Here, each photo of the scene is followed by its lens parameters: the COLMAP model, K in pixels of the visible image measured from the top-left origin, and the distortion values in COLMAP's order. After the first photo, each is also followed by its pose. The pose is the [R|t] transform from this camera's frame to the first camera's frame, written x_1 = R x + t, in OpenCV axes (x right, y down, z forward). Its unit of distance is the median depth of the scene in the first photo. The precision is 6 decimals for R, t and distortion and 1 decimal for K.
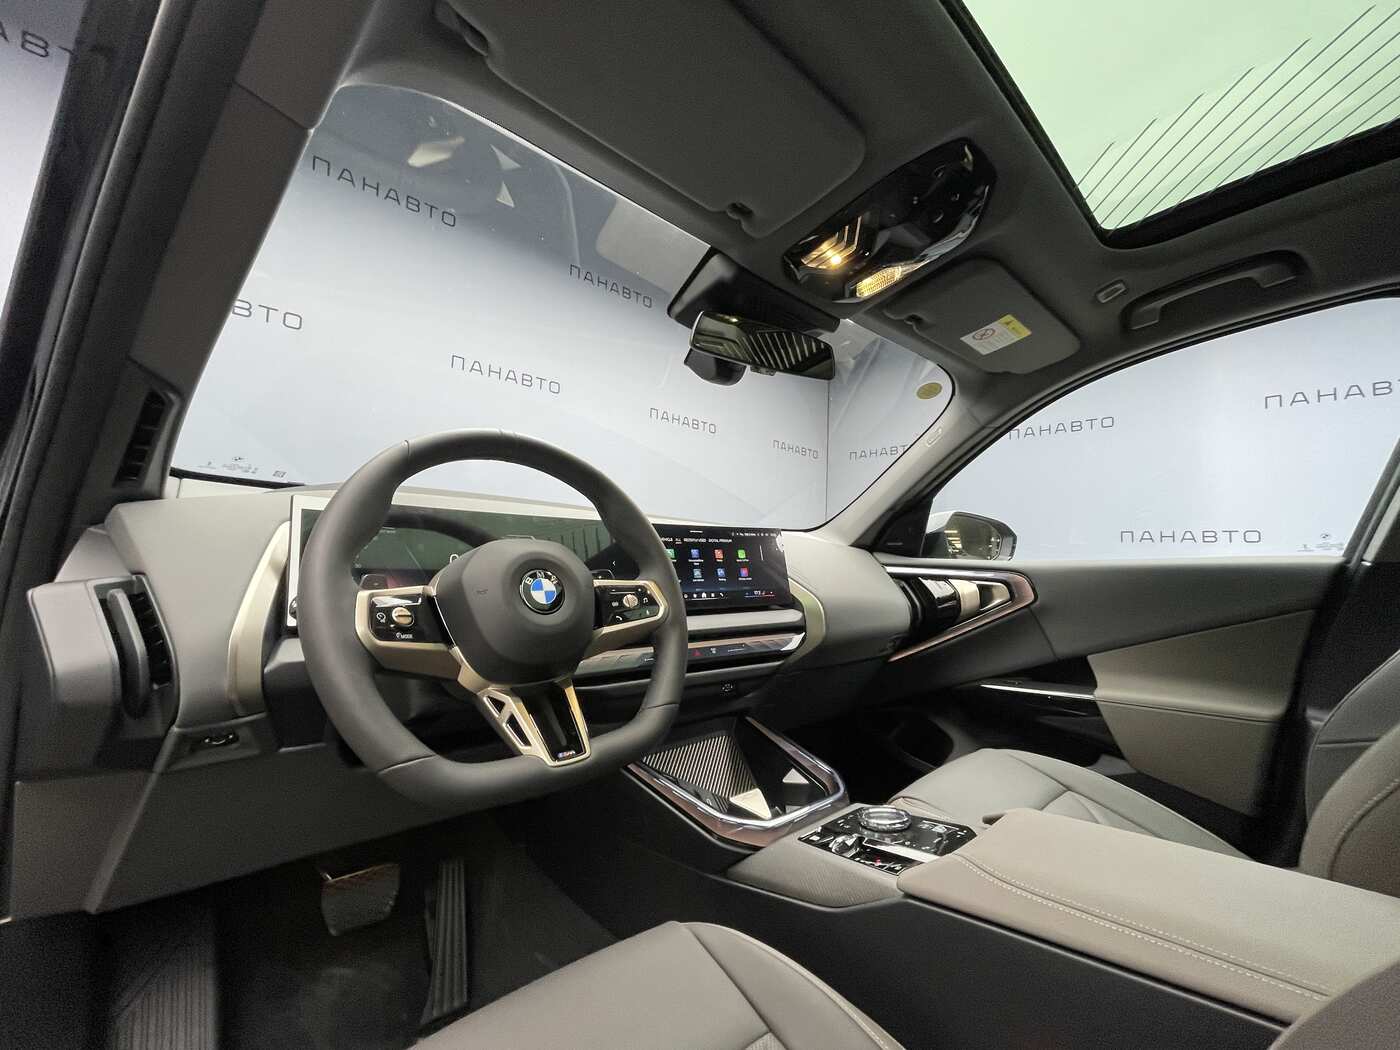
lens RADIAL K [[563.7, 0, 694.4], [0, 563.7, 525.9], [0, 0, 1]] dist [-0.001886, 0.000697]
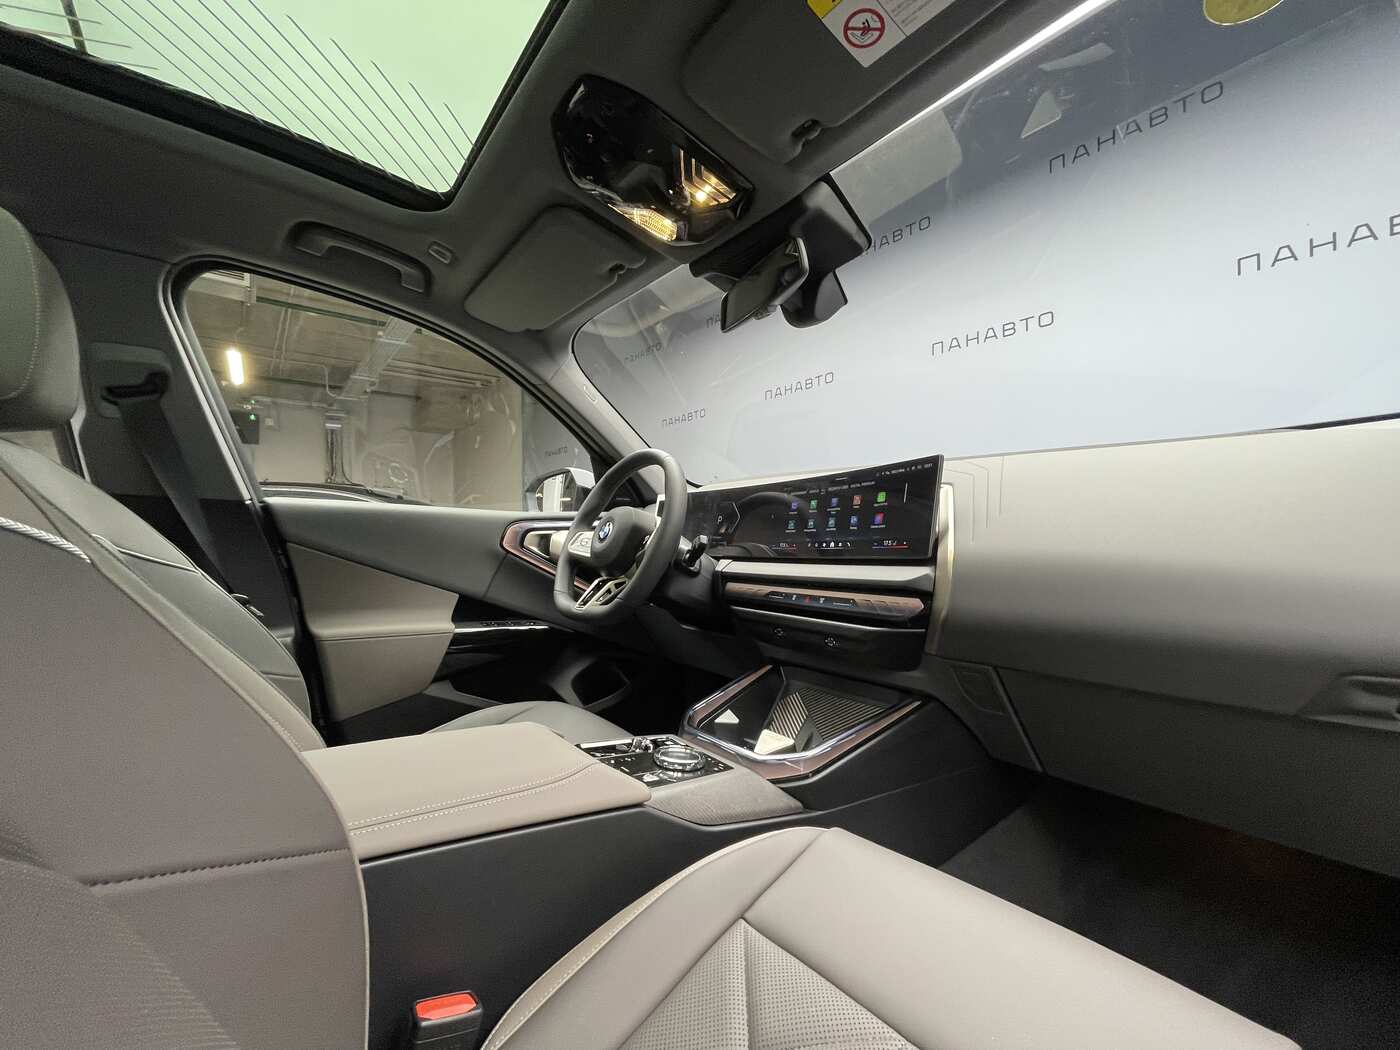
lens RADIAL K [[563.7, 0, 695.1], [0, 563.7, 520.6], [0, 0, 1]] dist [-0.001886, 0.000697]
pose [[-0.062656, -0.055653, -0.996482, 0.970822], [0.066501, 0.995992, -0.059807, 0.121700], [0.995817, -0.070014, -0.058703, 0.808407]]
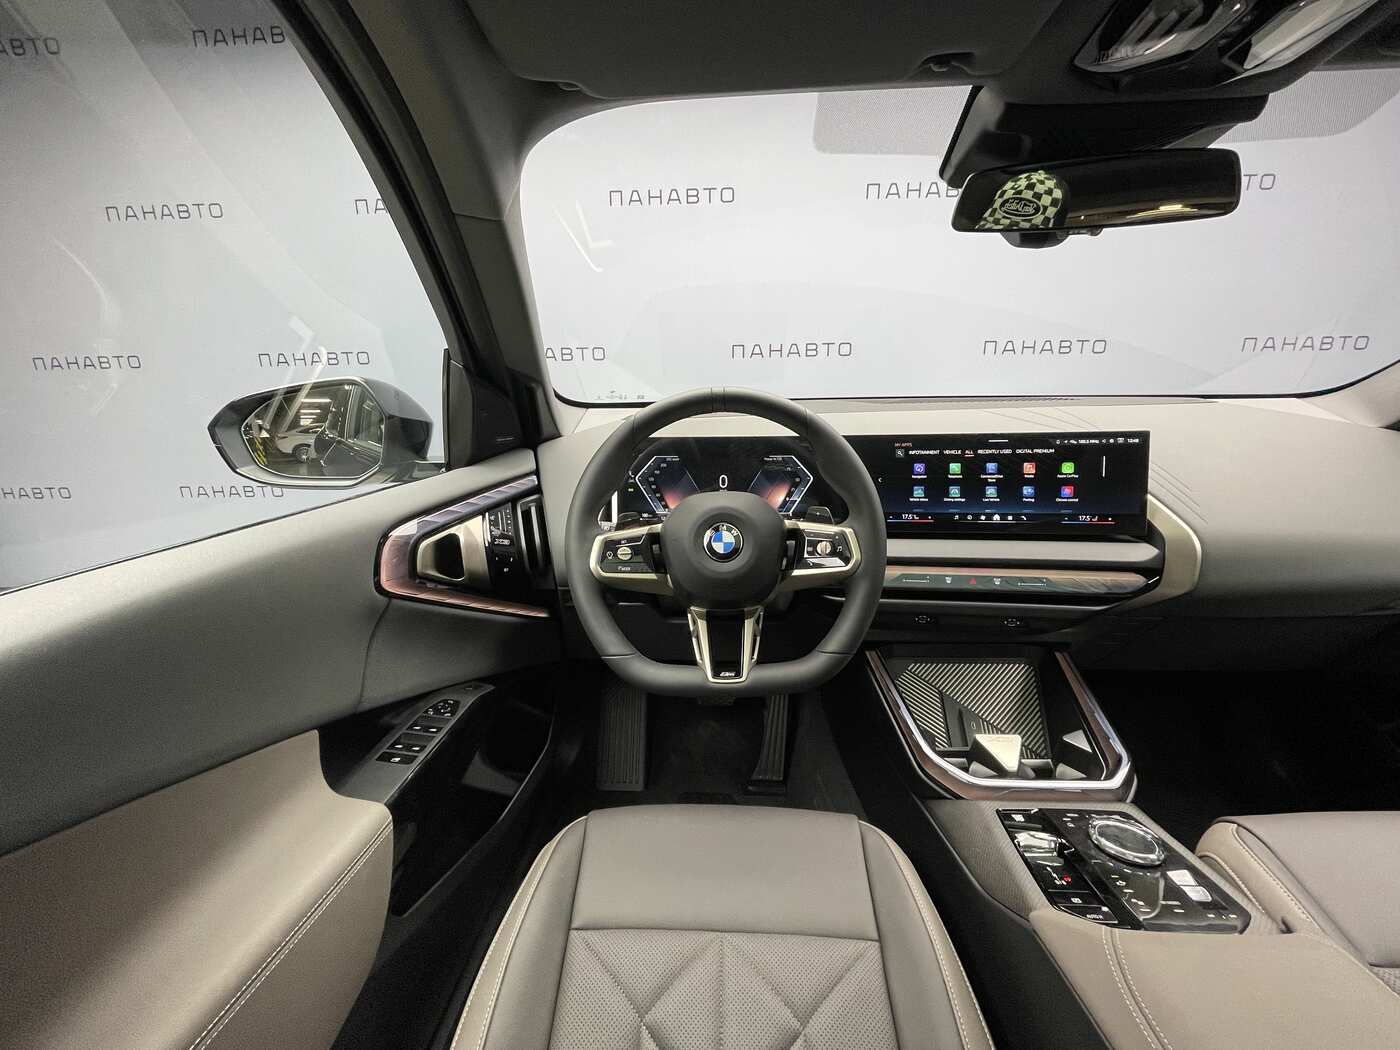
lens RADIAL K [[563.7, 0, 702.4], [0, 563.7, 525.7], [0, 0, 1]] dist [-0.001886, 0.000697]
pose [[0.710189, 0.148189, -0.688238, 0.287417], [0.081132, 0.953854, 0.289101, -0.148349], [0.699321, -0.261154, 0.665394, 0.102998]]
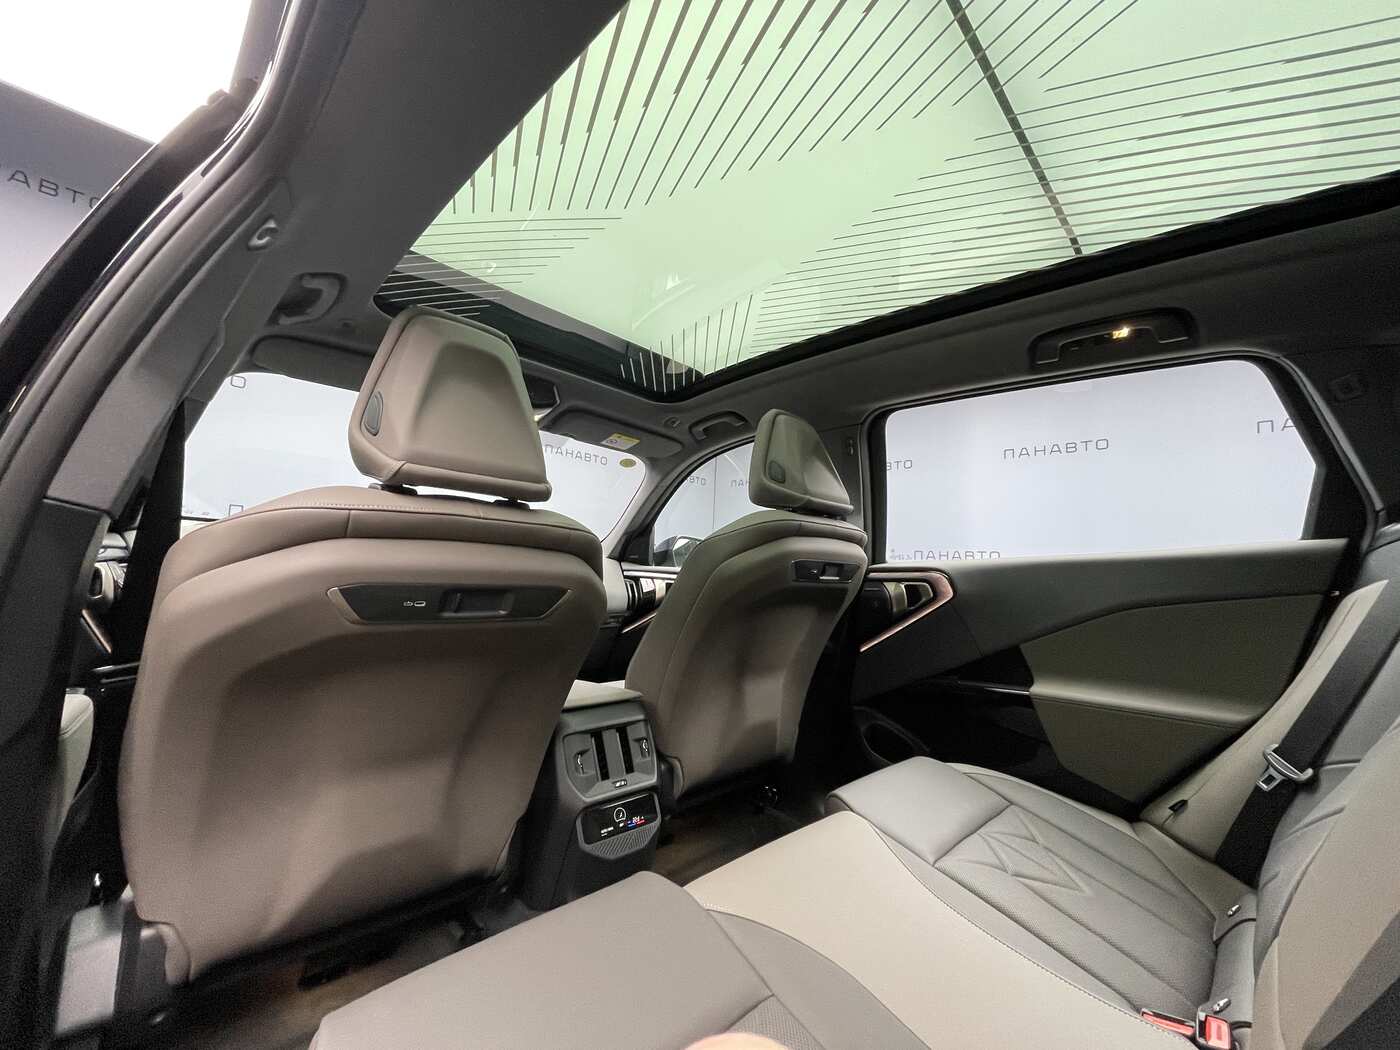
lens RADIAL K [[563.7, 0, 690.5], [0, 563.7, 521.9], [0, 0, 1]] dist [-0.001886, 0.000697]
pose [[0.998970, 0.009286, 0.044420, 0.663550], [-0.007549, 0.999206, -0.039117, -0.007088], [-0.044748, 0.038741, 0.998247, -0.803901]]
